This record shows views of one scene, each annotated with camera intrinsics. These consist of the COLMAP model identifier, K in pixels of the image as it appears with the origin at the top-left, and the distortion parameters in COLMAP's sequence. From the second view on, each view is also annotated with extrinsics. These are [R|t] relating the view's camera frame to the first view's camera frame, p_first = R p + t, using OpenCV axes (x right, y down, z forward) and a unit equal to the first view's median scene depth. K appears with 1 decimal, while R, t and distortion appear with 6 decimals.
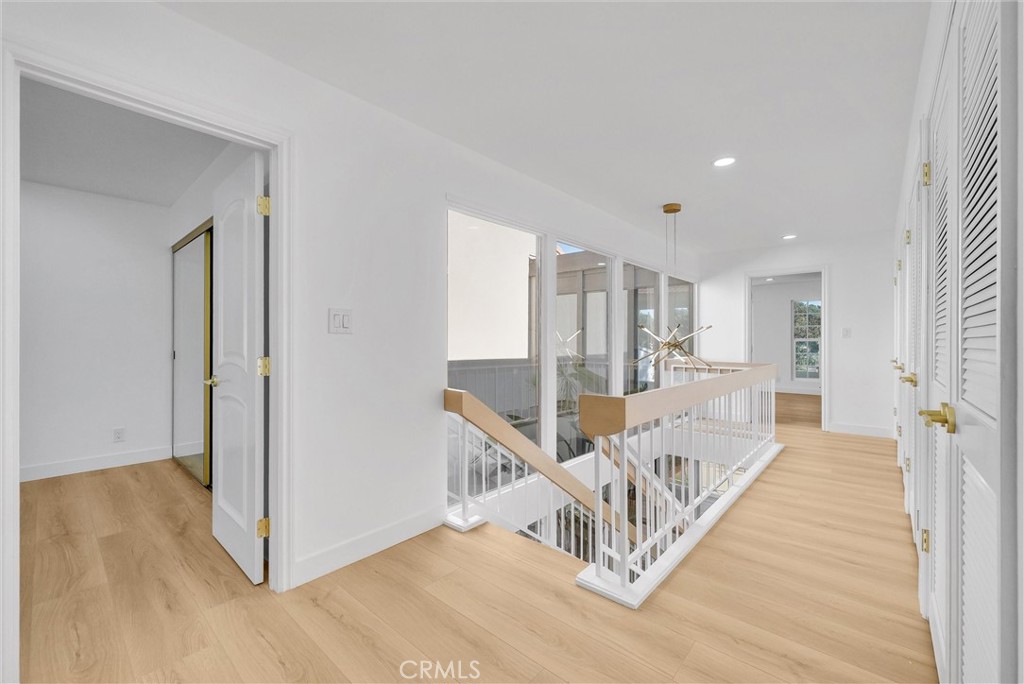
lens RADIAL K [[415.0, 0, 510.5], [0, 415.0, 343.9], [0, 0, 1]] dist [-0.003626, -0.000224]
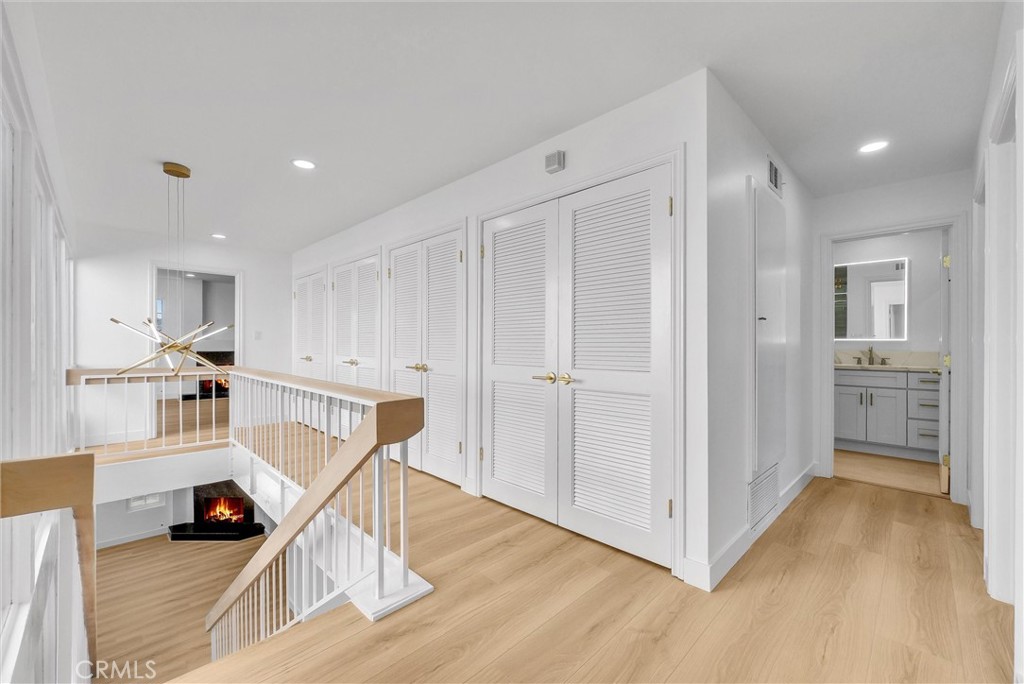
lens RADIAL K [[415.0, 0, 511.2], [0, 415.0, 343.1], [0, 0, 1]] dist [-0.003626, -0.000224]
pose [[0.064686, 0.001294, 0.997905, -0.340655], [0.003974, 0.999991, -0.001554, -0.000736], [-0.997898, 0.004066, 0.064680, 0.322867]]
